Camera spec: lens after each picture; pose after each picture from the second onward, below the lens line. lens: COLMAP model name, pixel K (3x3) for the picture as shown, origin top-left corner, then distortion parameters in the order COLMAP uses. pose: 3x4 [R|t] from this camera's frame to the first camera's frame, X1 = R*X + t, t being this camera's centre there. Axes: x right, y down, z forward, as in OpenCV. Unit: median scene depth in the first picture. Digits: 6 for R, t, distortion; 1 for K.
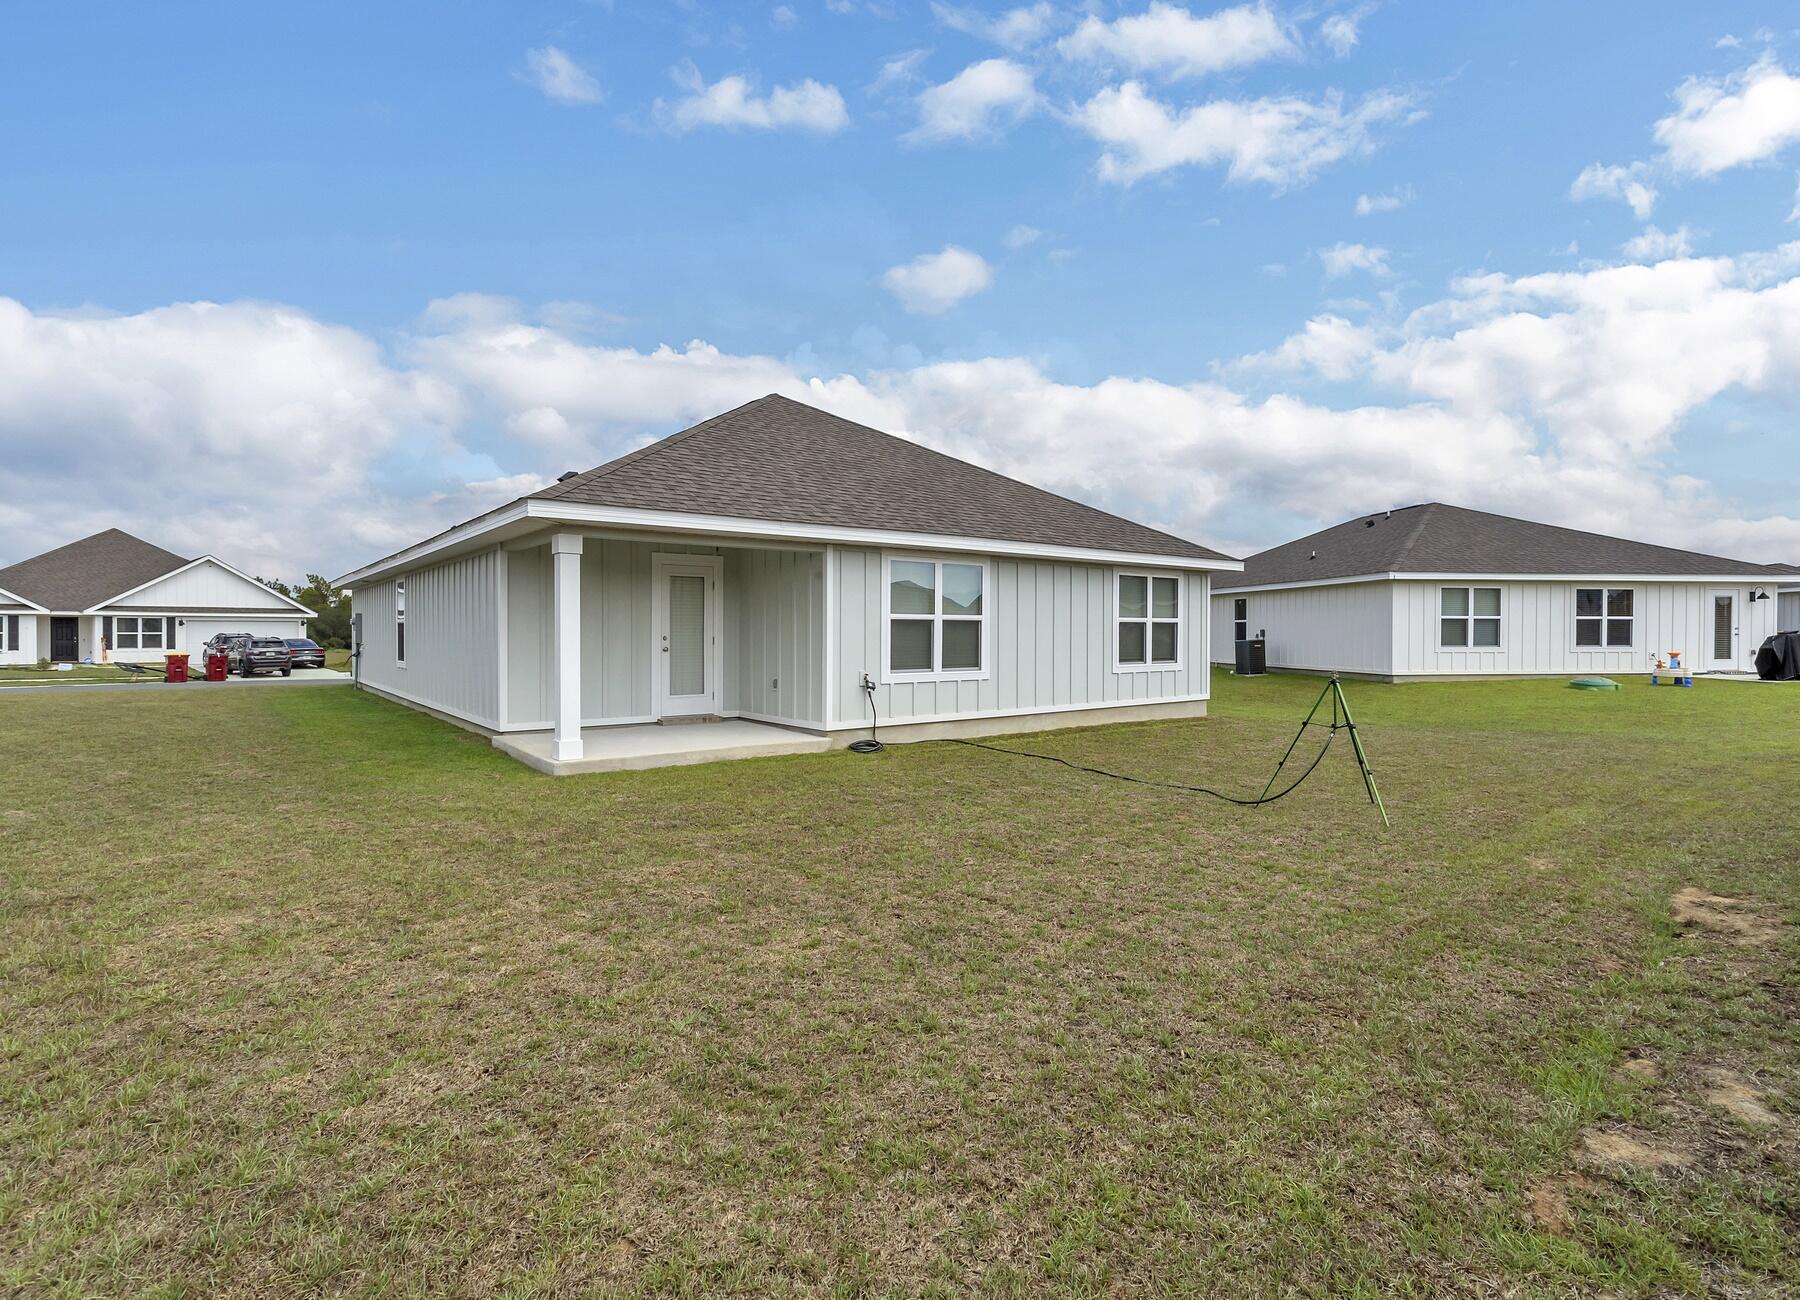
lens RADIAL K [[903.4, 0, 900.1], [0, 903.4, 641.8], [0, 0, 1]] dist [-0.000862, -0.000054]
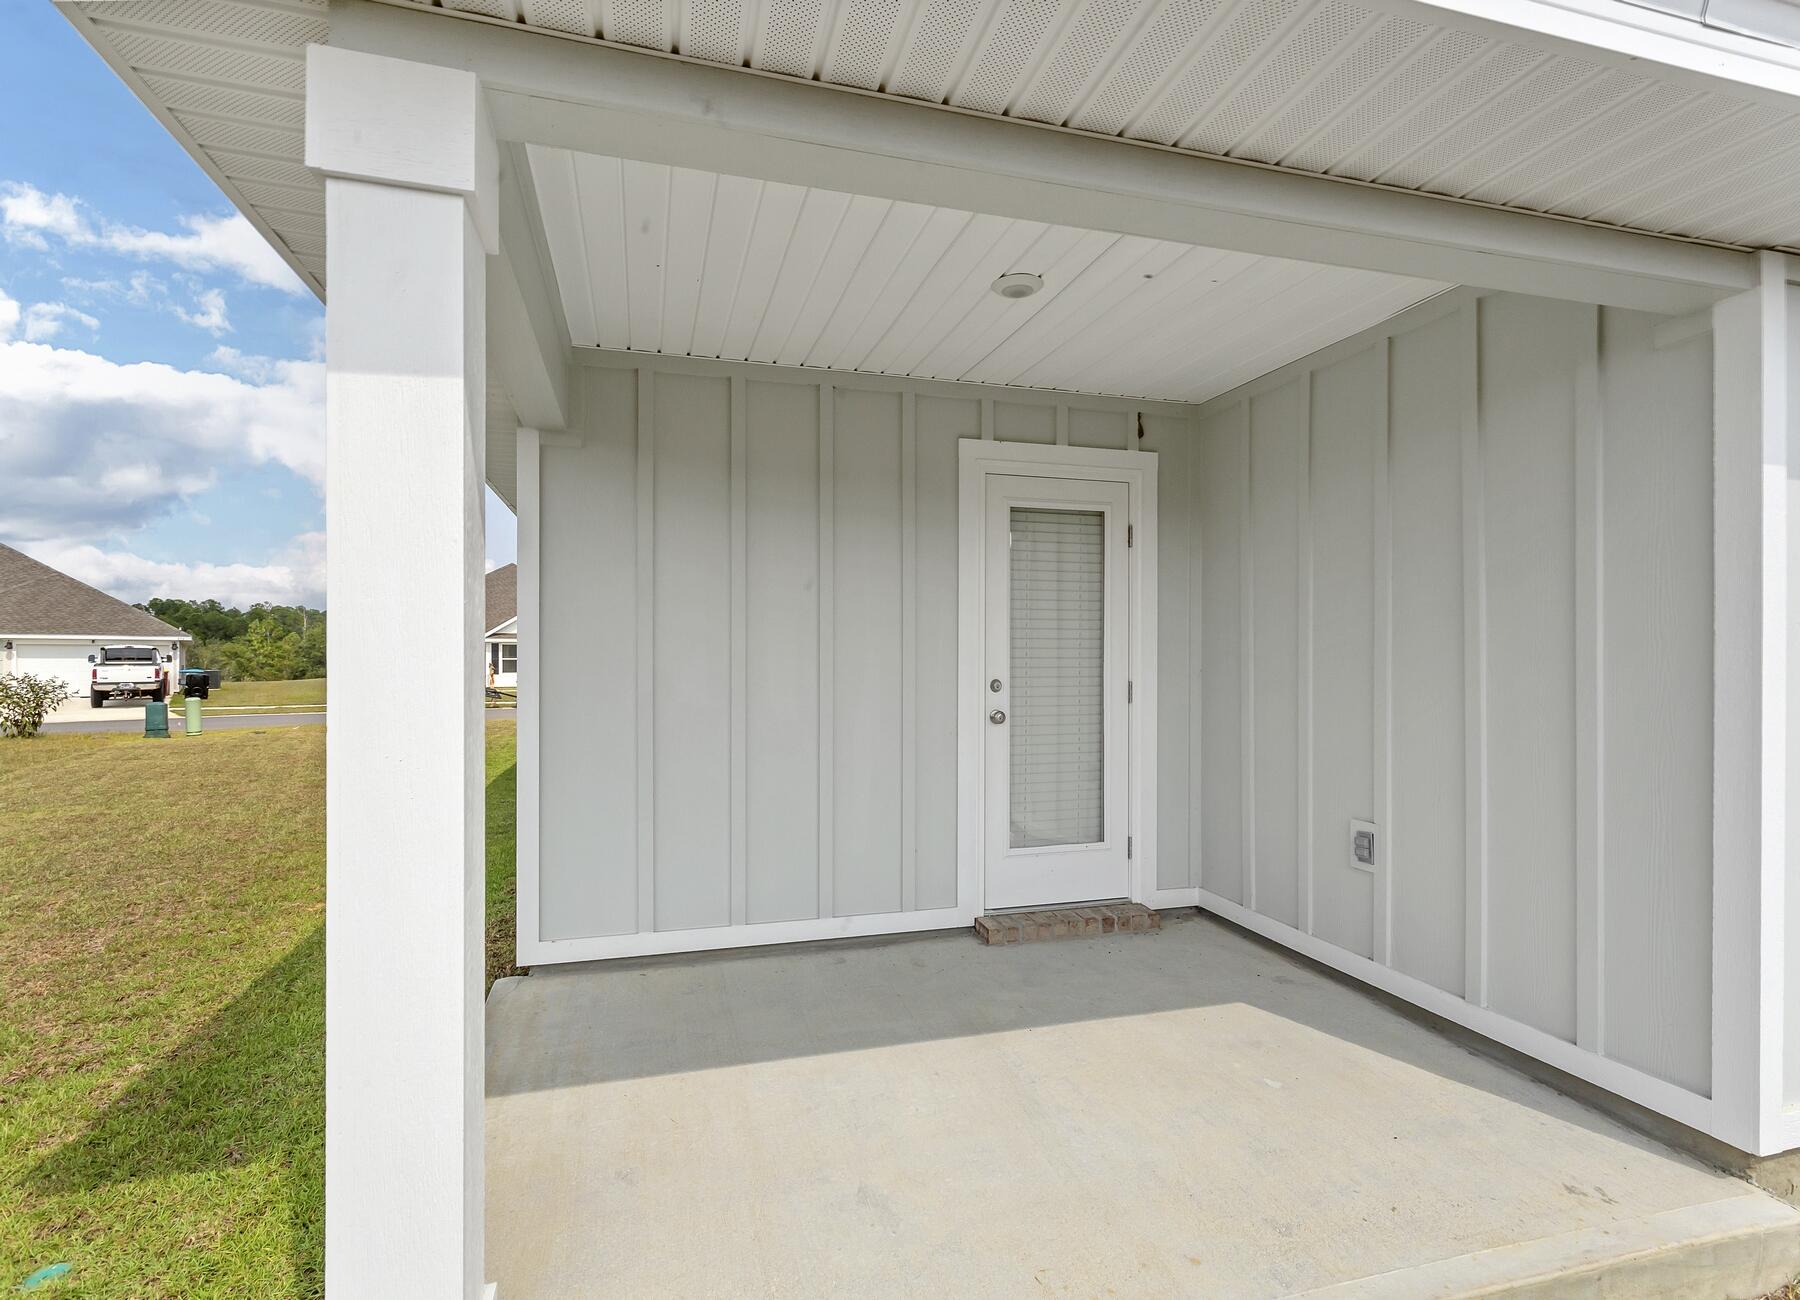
lens RADIAL K [[903.4, 0, 902.5], [0, 903.4, 653.3], [0, 0, 1]] dist [-0.000862, -0.000054]
pose [[0.934348, -0.004552, -0.356332, -0.166057], [0.000342, 0.999929, -0.011878, -0.012577], [0.356361, 0.010976, 0.934284, 0.647699]]
